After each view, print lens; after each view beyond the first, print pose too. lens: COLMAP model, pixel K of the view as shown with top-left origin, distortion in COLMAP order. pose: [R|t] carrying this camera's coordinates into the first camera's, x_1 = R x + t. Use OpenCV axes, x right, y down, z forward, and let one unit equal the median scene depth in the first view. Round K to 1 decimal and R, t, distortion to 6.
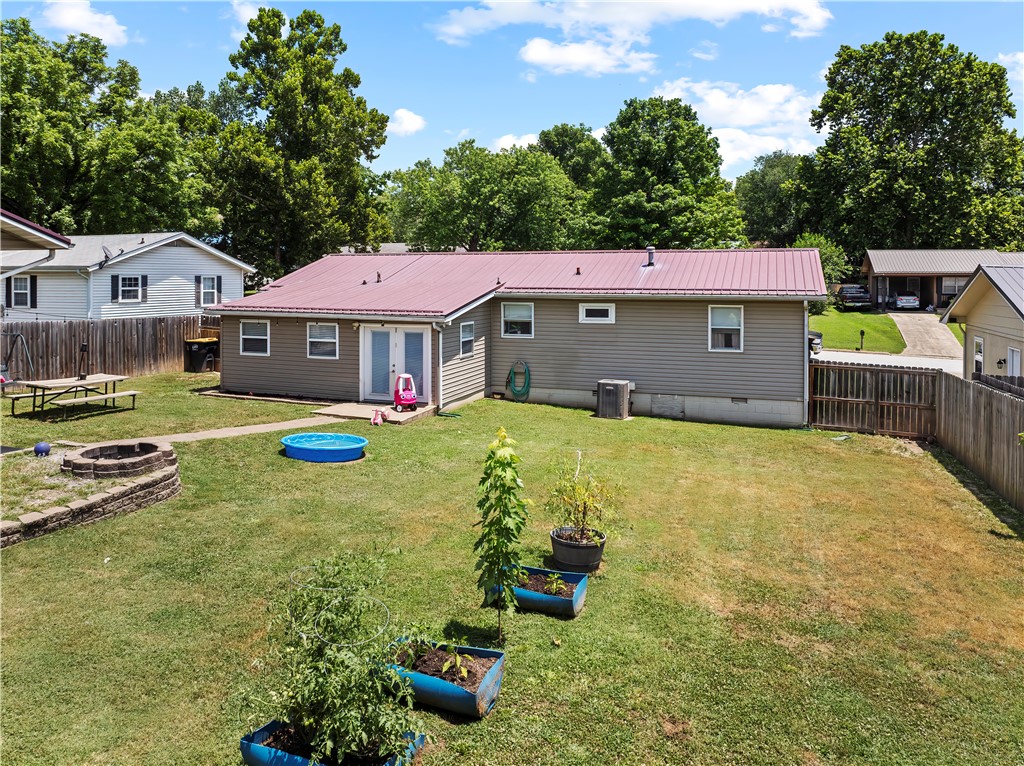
lens RADIAL K [[755.3, 0, 522.0], [0, 755.3, 274.7], [0, 0, 1]] dist [-0.034075, -0.001373]
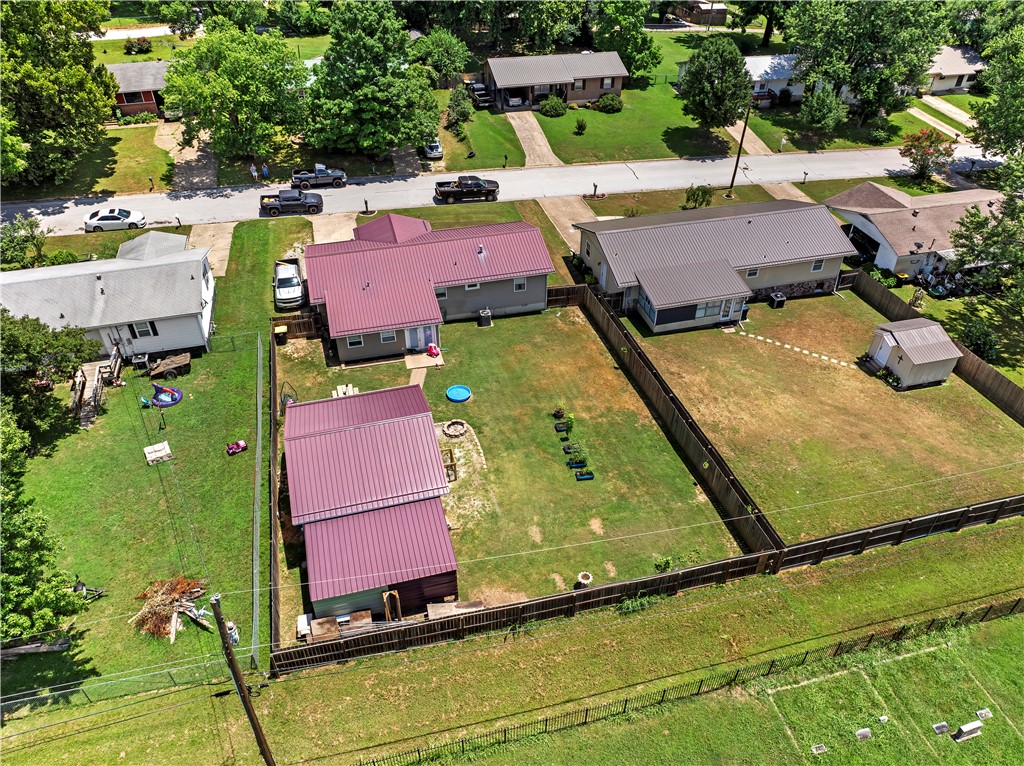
lens RADIAL K [[719.8, 0, 517.9], [0, 719.8, 375.8], [0, 0, 1]] dist [-0.029410, 0.001058]
pose [[0.831137, -0.342992, 0.437683, -0.749438], [-0.003211, 0.784132, 0.620585, -0.971173], [-0.556058, -0.517197, 0.650620, -0.647200]]
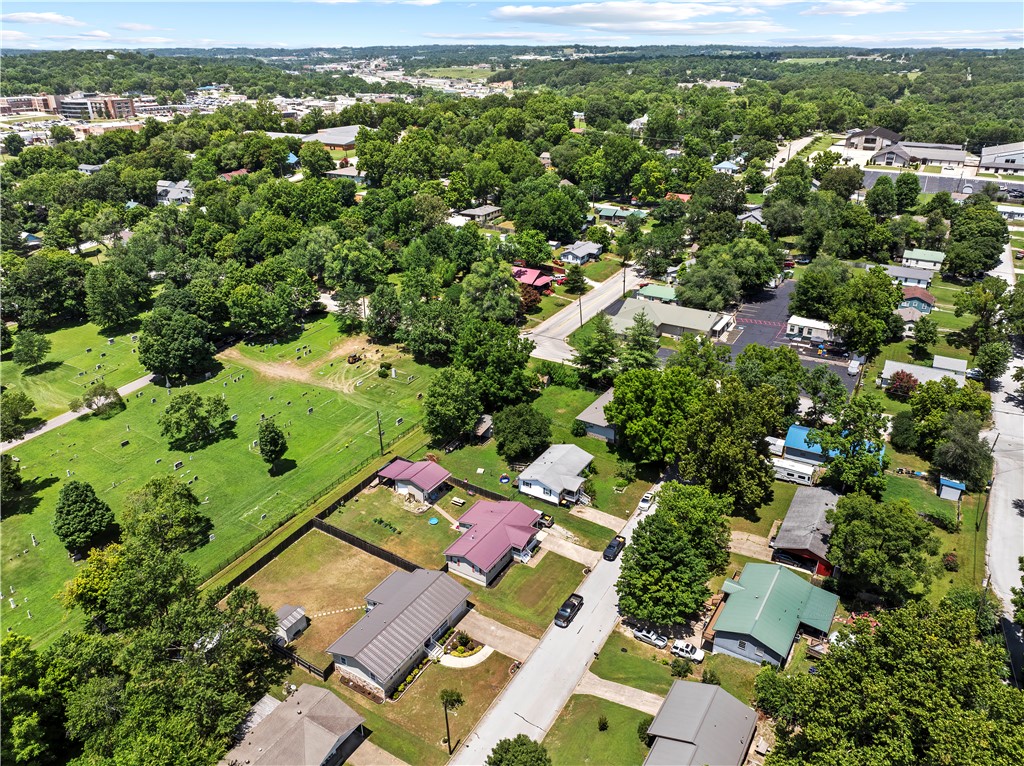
lens RADIAL K [[719.8, 0, 517.9], [0, 719.8, 375.8], [0, 0, 1]] dist [-0.029410, 0.001058]
pose [[-0.217803, 0.403388, -0.888729, 3.612504], [0.004013, 0.910953, 0.412491, -2.746790], [0.975984, 0.086275, -0.200027, 1.937905]]
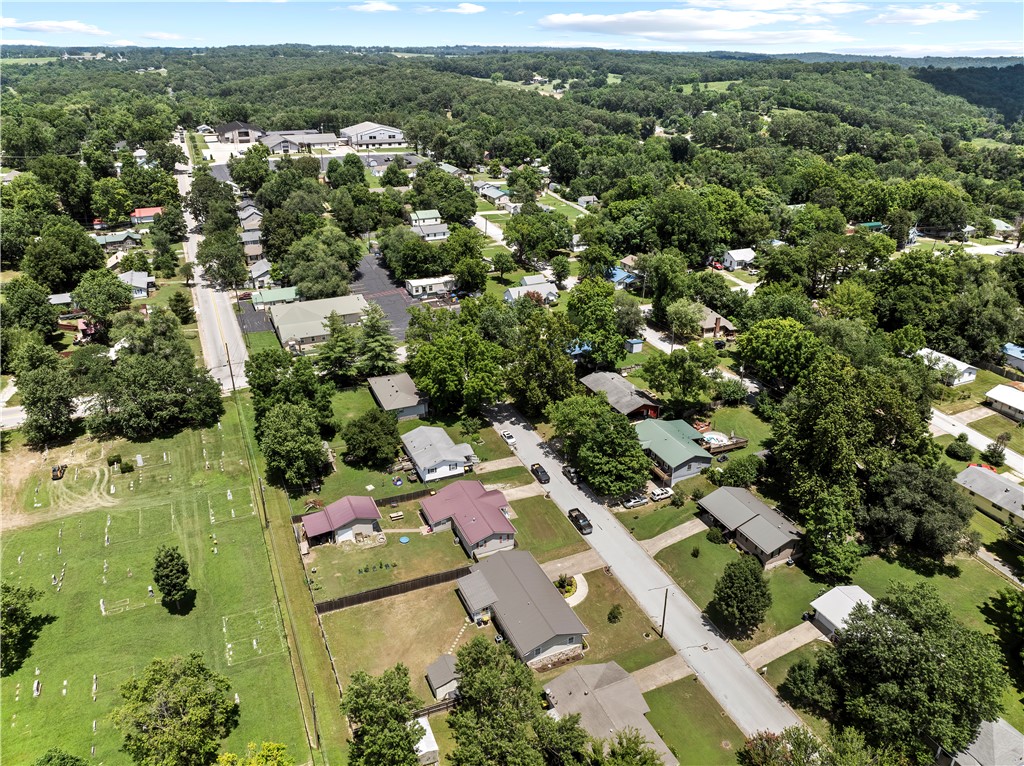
lens RADIAL K [[723.4, 0, 512.0], [0, 723.4, 383.0], [0, 0, 1]] dist [-0.027722, -0.002638]
pose [[0.680628, 0.310644, -0.663510, 3.118363], [-0.003243, 0.906924, 0.421281, -2.771748], [0.732622, -0.284584, 0.618285, -1.571653]]
